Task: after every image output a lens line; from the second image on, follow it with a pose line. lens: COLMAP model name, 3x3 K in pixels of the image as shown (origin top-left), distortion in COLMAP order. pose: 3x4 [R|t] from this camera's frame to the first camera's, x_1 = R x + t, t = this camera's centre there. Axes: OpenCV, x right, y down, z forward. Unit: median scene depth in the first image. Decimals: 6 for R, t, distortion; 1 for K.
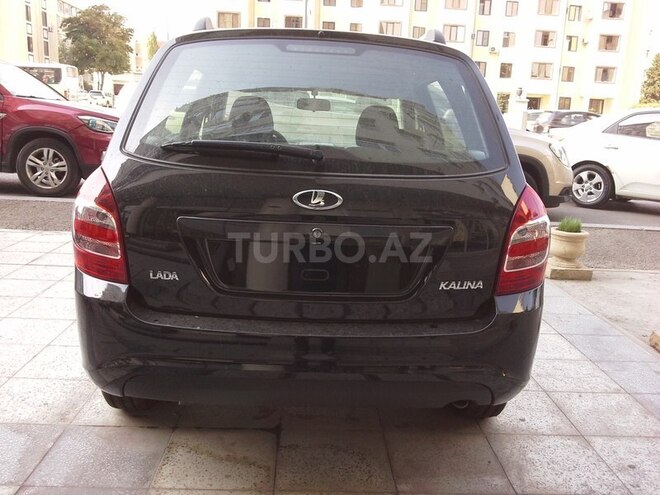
lens RADIAL K [[622.4, 0, 330.0], [0, 622.4, 247.5], [0, 0, 1]] dist [0.088064, -0.207665]
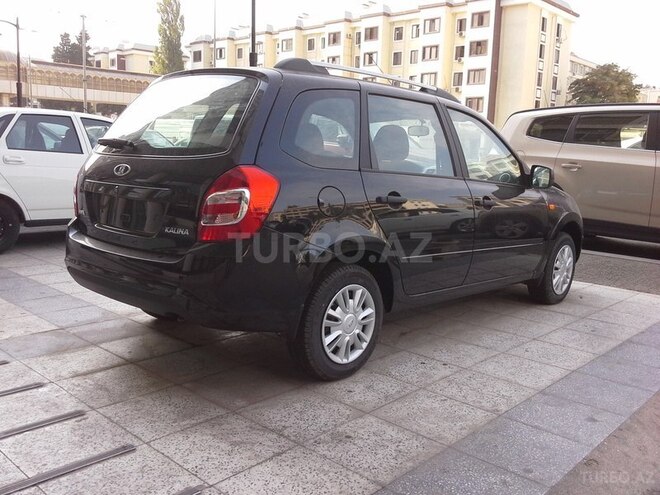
lens RADIAL K [[622.4, 0, 330.0], [0, 622.4, 247.5], [0, 0, 1]] dist [0.088064, -0.207665]
pose [[0.698149, 0.084388, -0.710962, 1.104371], [-0.150181, 0.988198, -0.030180, 0.066015], [0.700024, 0.127843, 0.702583, 0.181419]]
